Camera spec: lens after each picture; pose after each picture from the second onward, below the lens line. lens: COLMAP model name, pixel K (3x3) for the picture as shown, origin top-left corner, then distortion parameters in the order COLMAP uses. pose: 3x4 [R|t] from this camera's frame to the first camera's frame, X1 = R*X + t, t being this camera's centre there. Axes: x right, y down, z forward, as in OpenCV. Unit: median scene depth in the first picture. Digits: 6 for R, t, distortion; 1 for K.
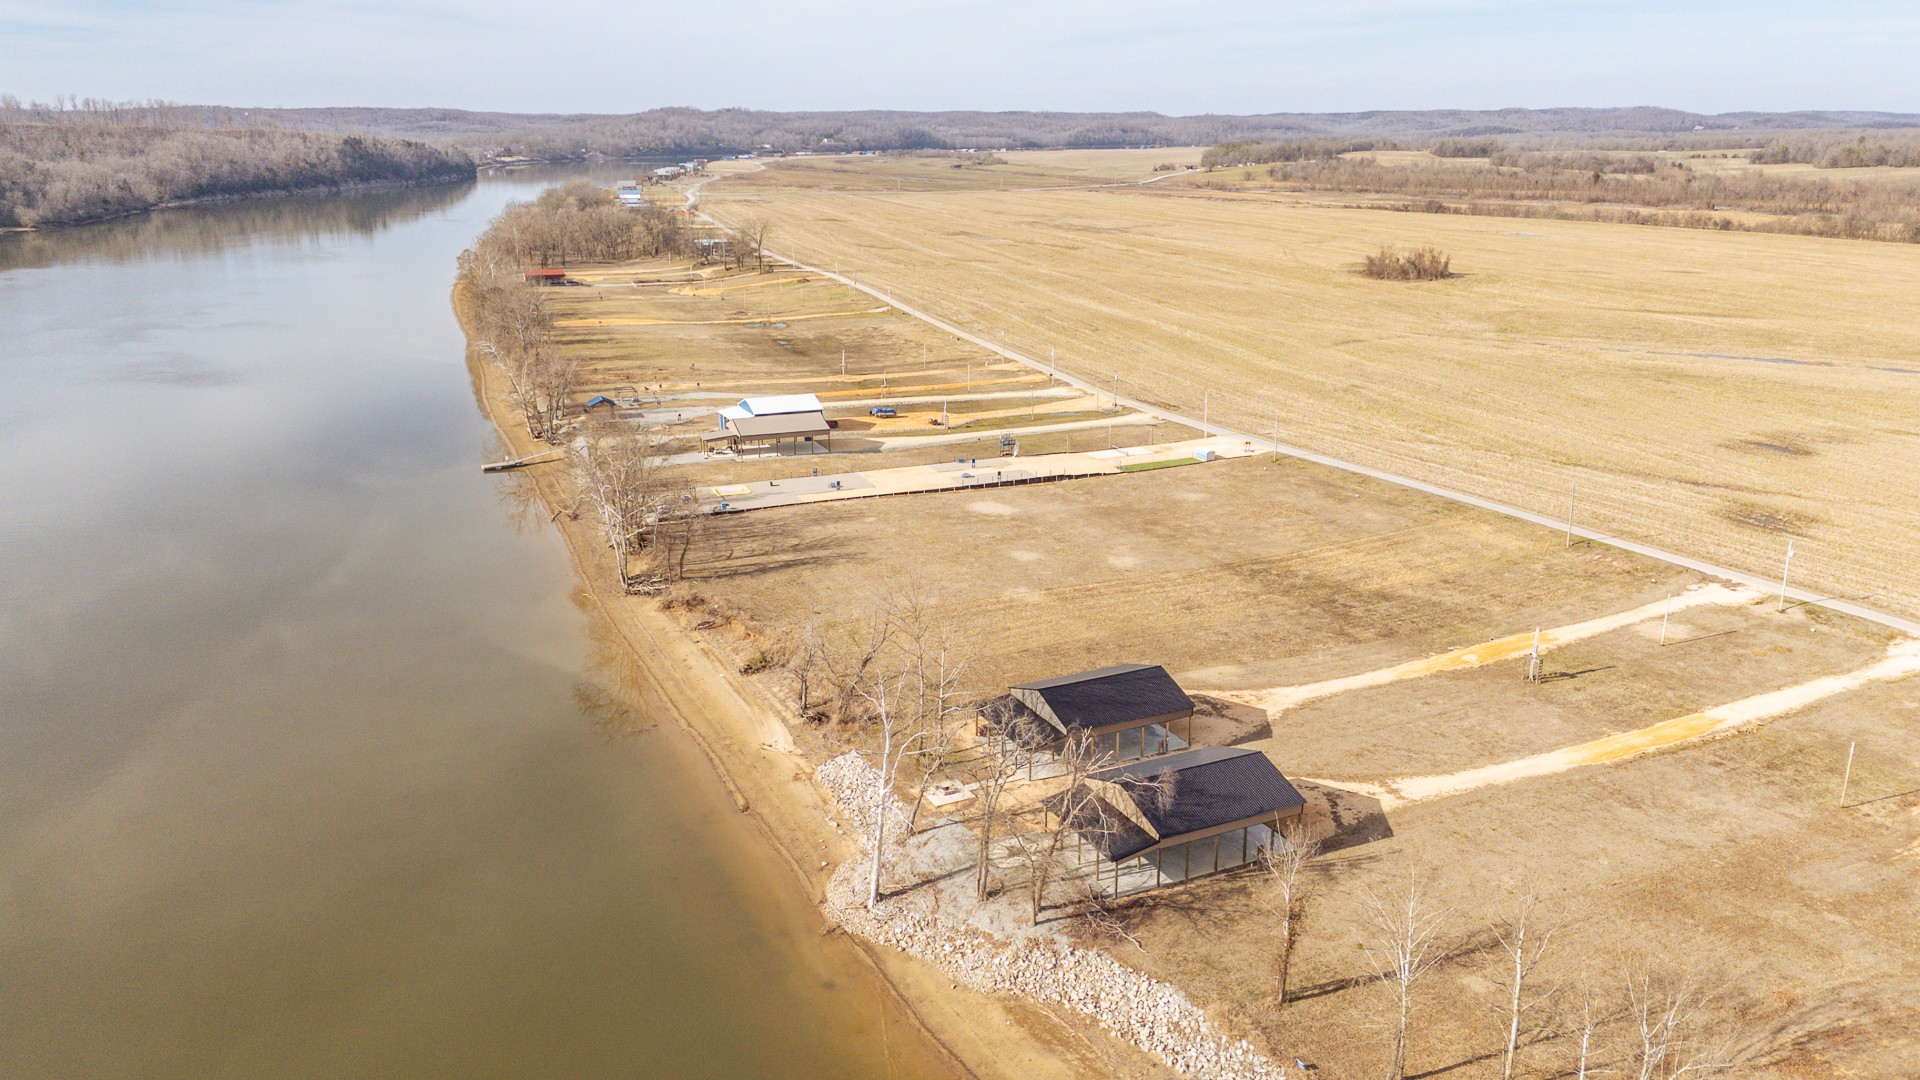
lens RADIAL K [[1406.6, 0, 949.2], [0, 1406.6, 524.5], [0, 0, 1]] dist [0.074563, -0.076348]
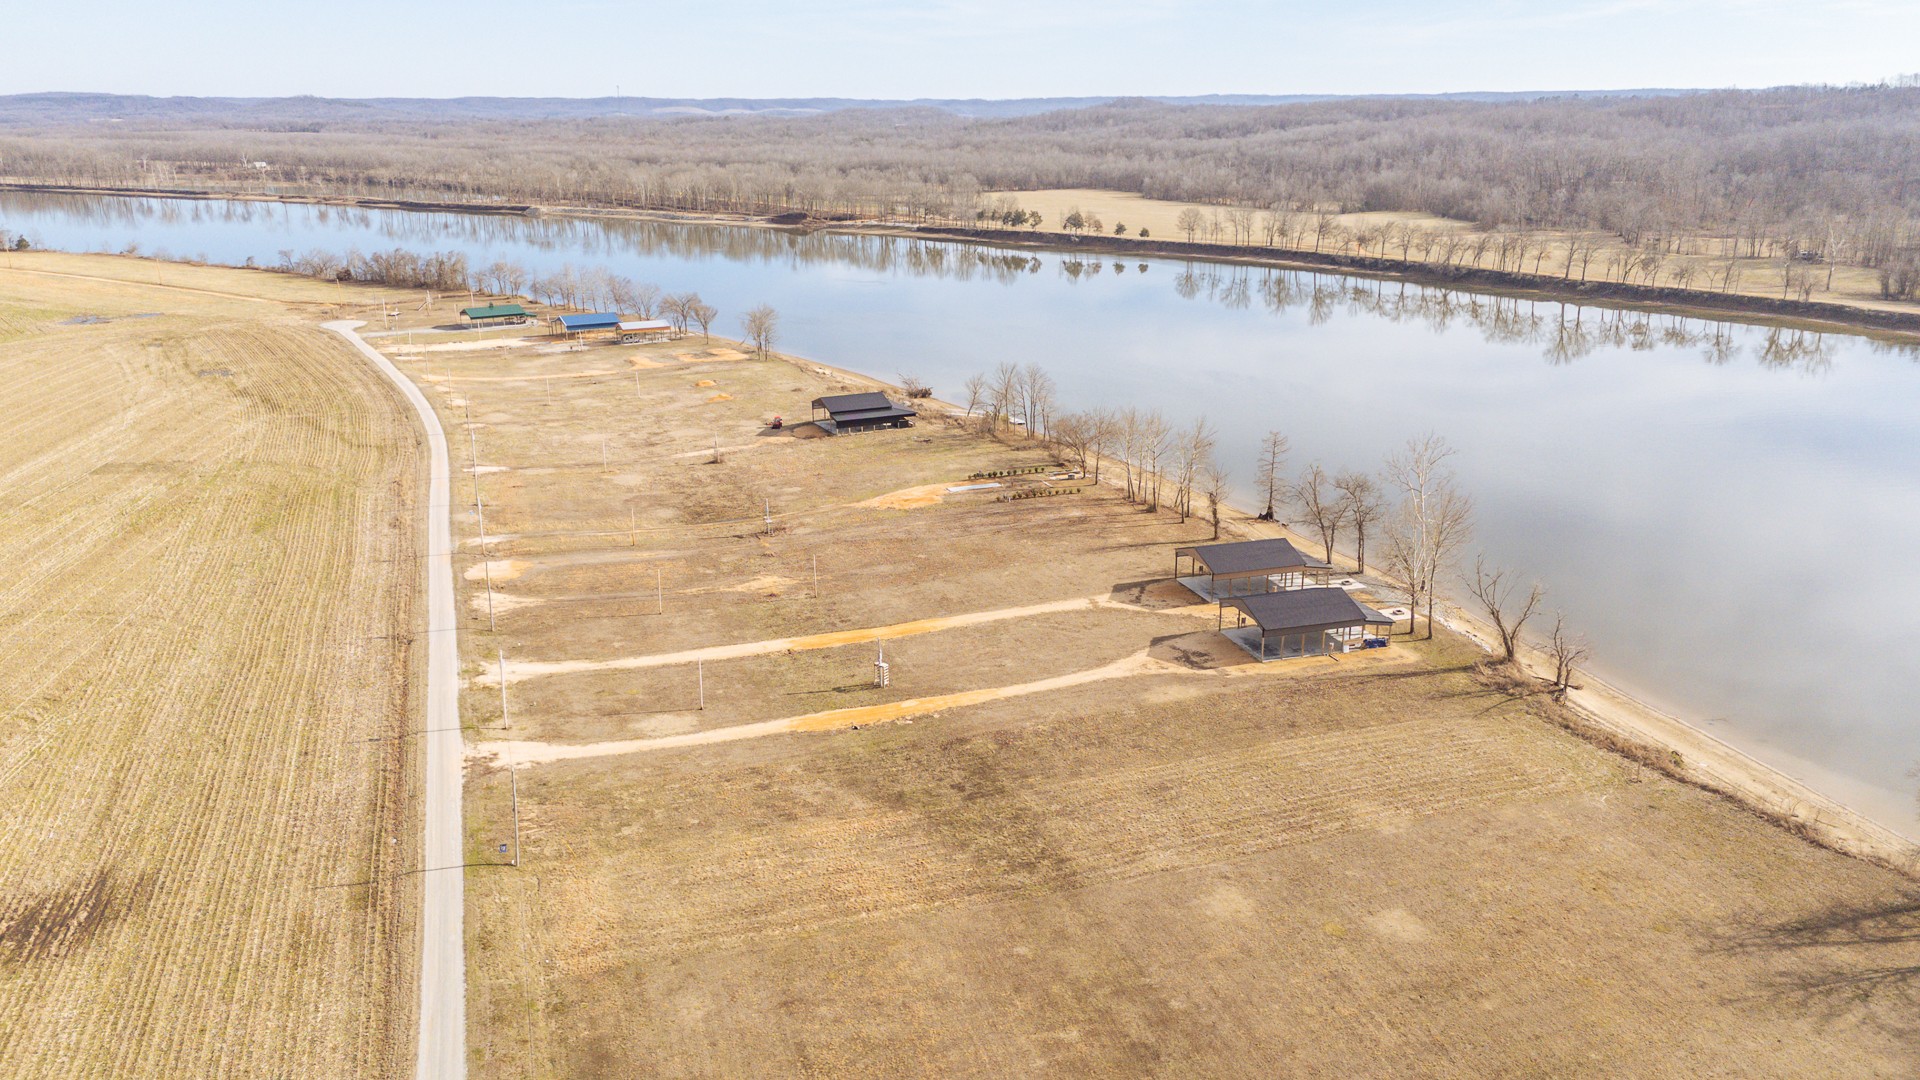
lens RADIAL K [[1406.6, 0, 963.7], [0, 1406.6, 541.7], [0, 0, 1]] dist [0.074563, -0.076348]
pose [[-0.989916, -0.031527, 0.138105, 0.168971], [0.048417, 0.840905, 0.539012, -0.474735], [-0.133127, 0.540263, -0.830899, 1.544444]]
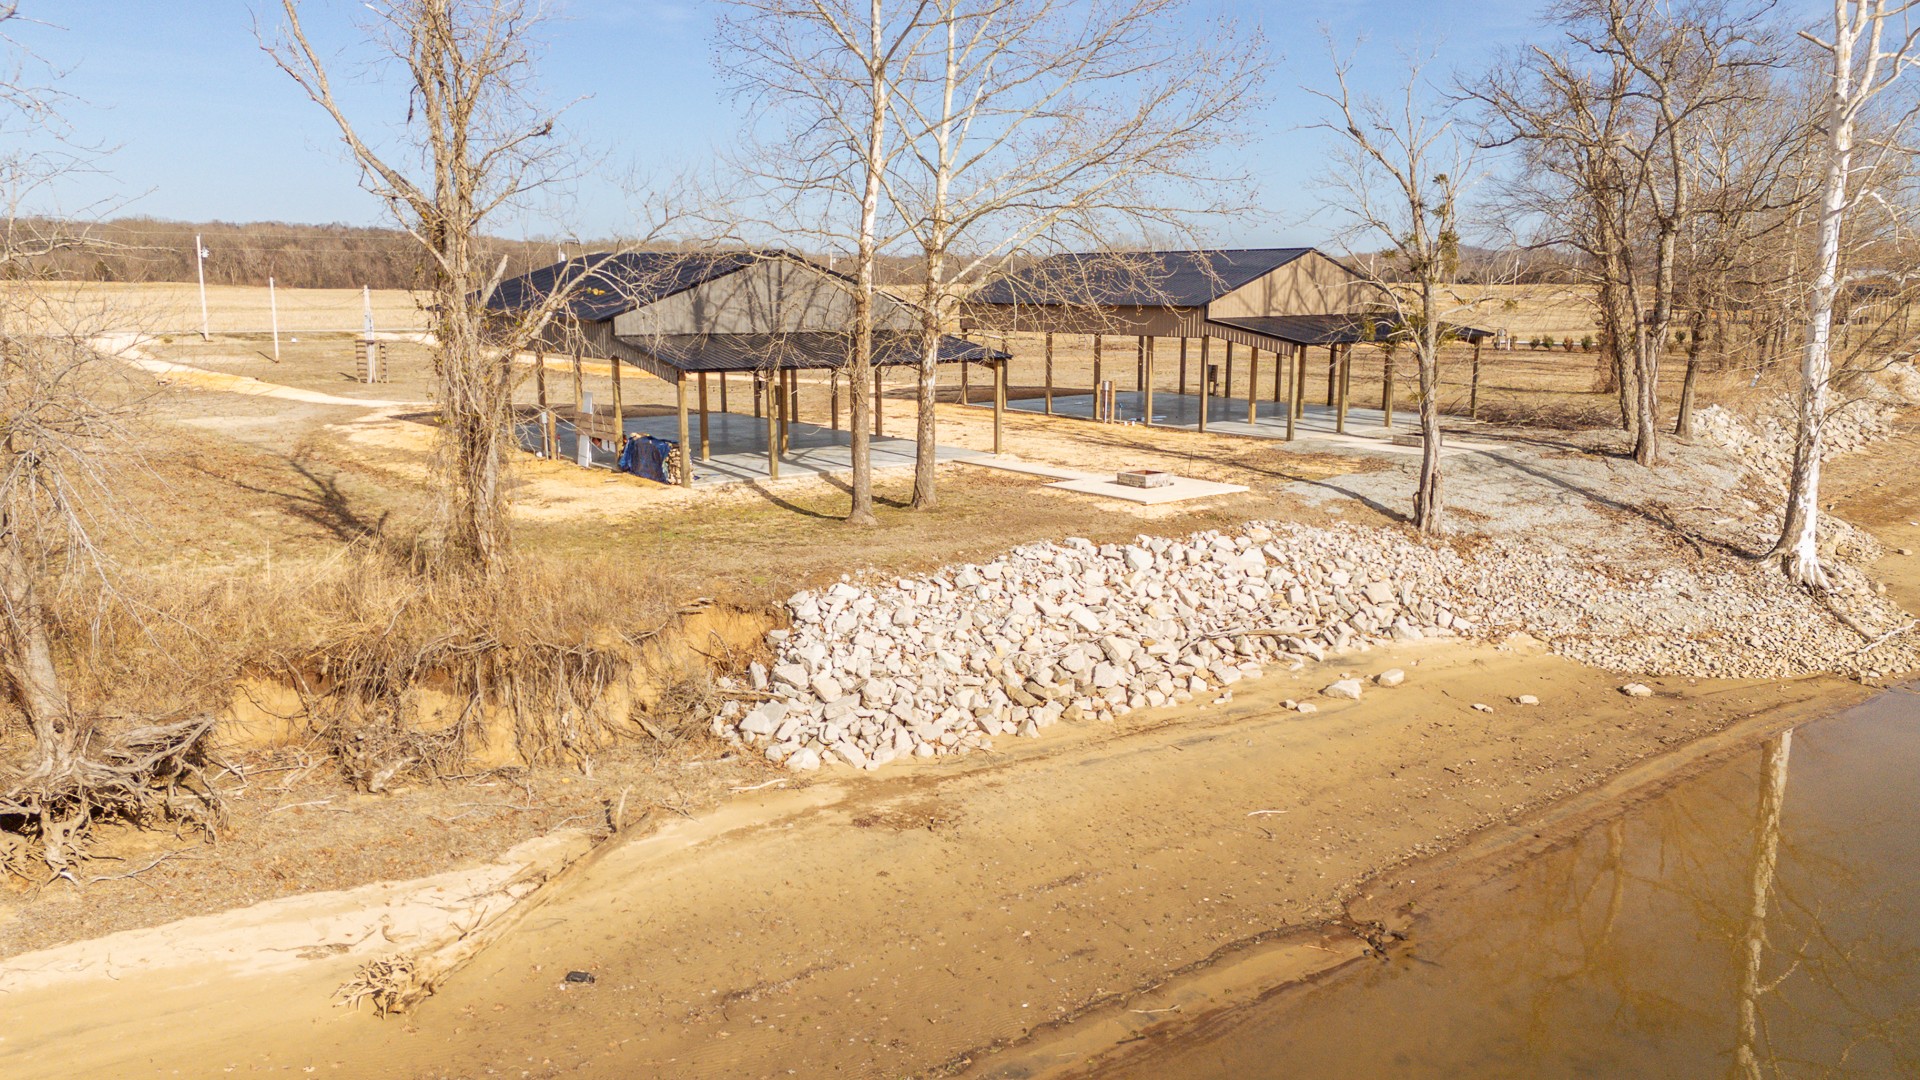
lens RADIAL K [[1406.6, 0, 969.0], [0, 1406.6, 529.9], [0, 0, 1]] dist [0.074563, -0.076348]
pose [[-0.227180, -0.164739, 0.959818, -0.192491], [0.265474, 0.937785, 0.223793, 0.084105], [-0.936970, 0.305648, -0.169311, 0.748219]]
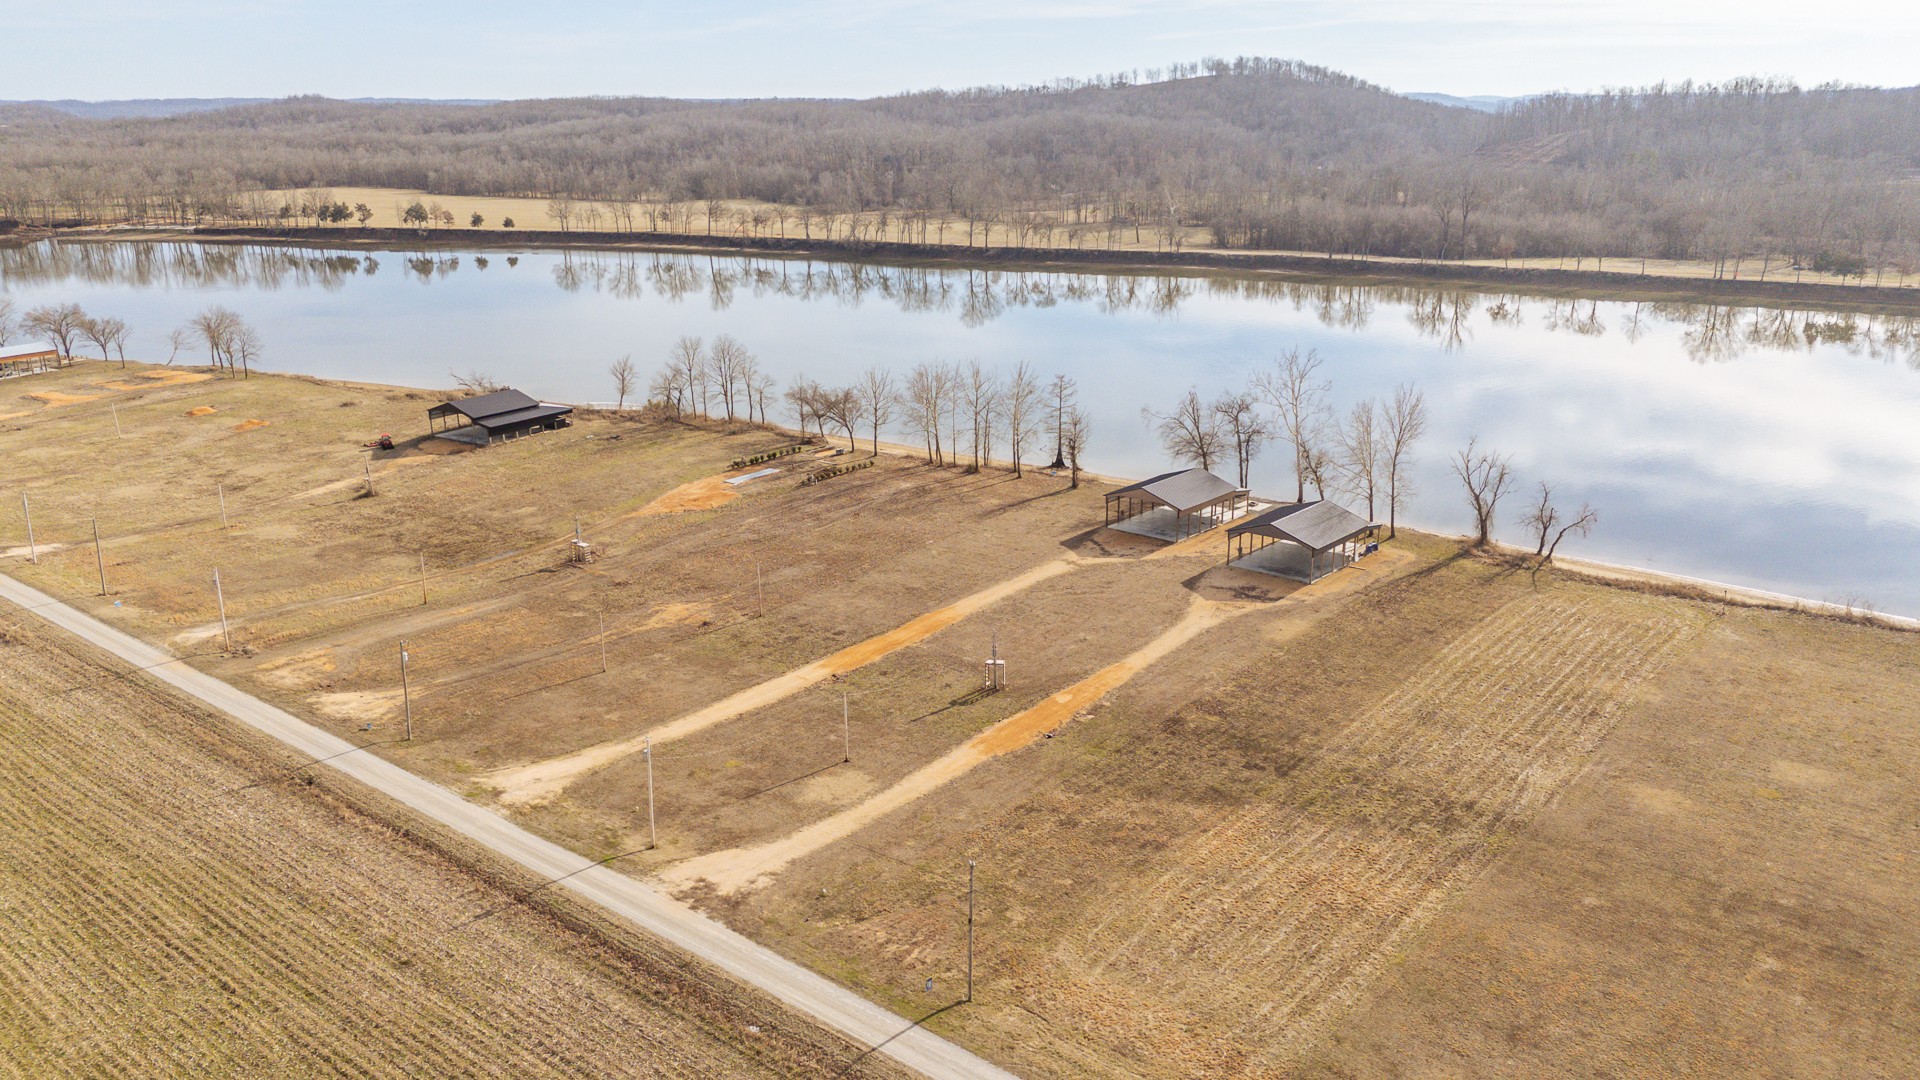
lens RADIAL K [[1406.6, 0, 968.1], [0, 1406.6, 551.4], [0, 0, 1]] dist [0.074563, -0.076348]
pose [[-0.915218, 0.131442, -0.380919, 0.635701], [-0.097871, 0.844489, 0.526554, -0.364021], [0.390894, 0.519192, -0.760027, 1.372585]]
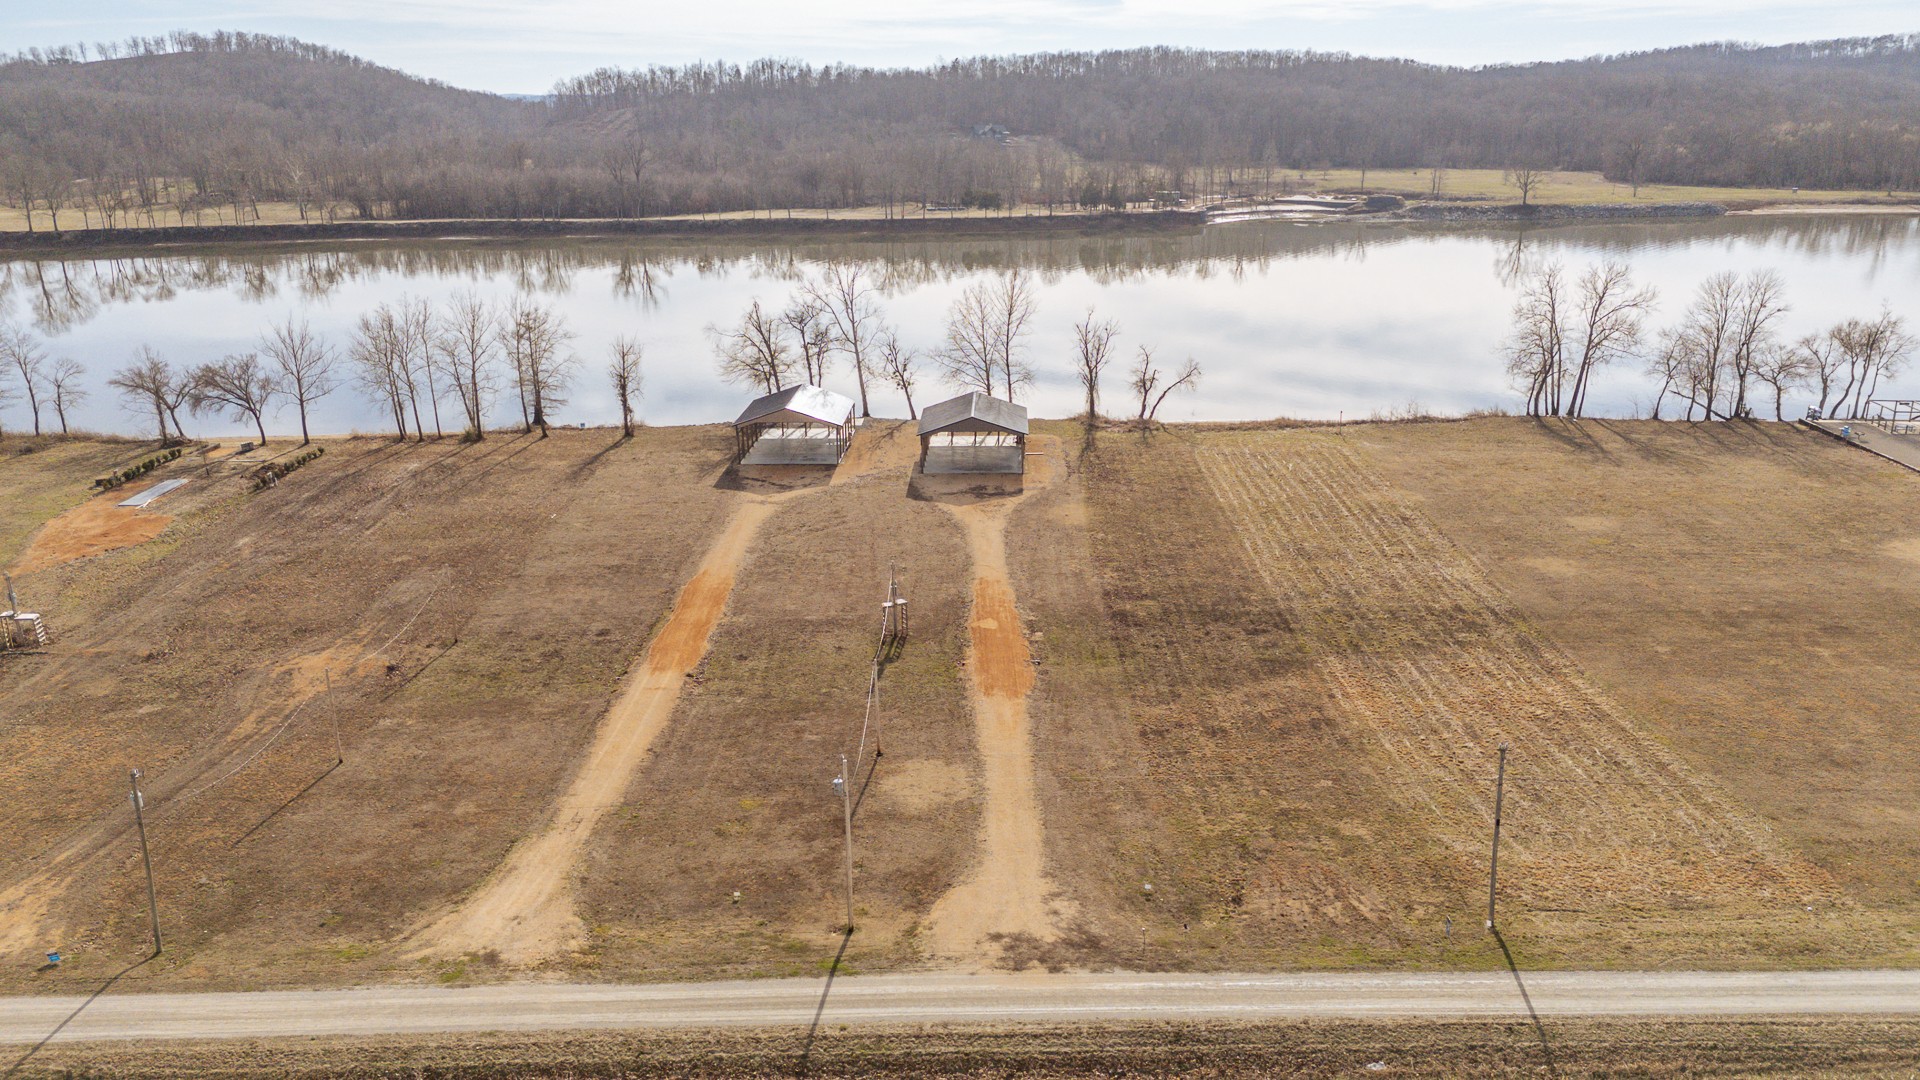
lens RADIAL K [[1406.6, 0, 973.9], [0, 1406.6, 534.1], [0, 0, 1]] dist [0.074563, -0.076348]
pose [[-0.455195, 0.269972, -0.848477, 0.821709], [-0.230104, 0.884886, 0.405005, -0.193325], [0.860145, 0.379594, -0.340674, 1.059009]]
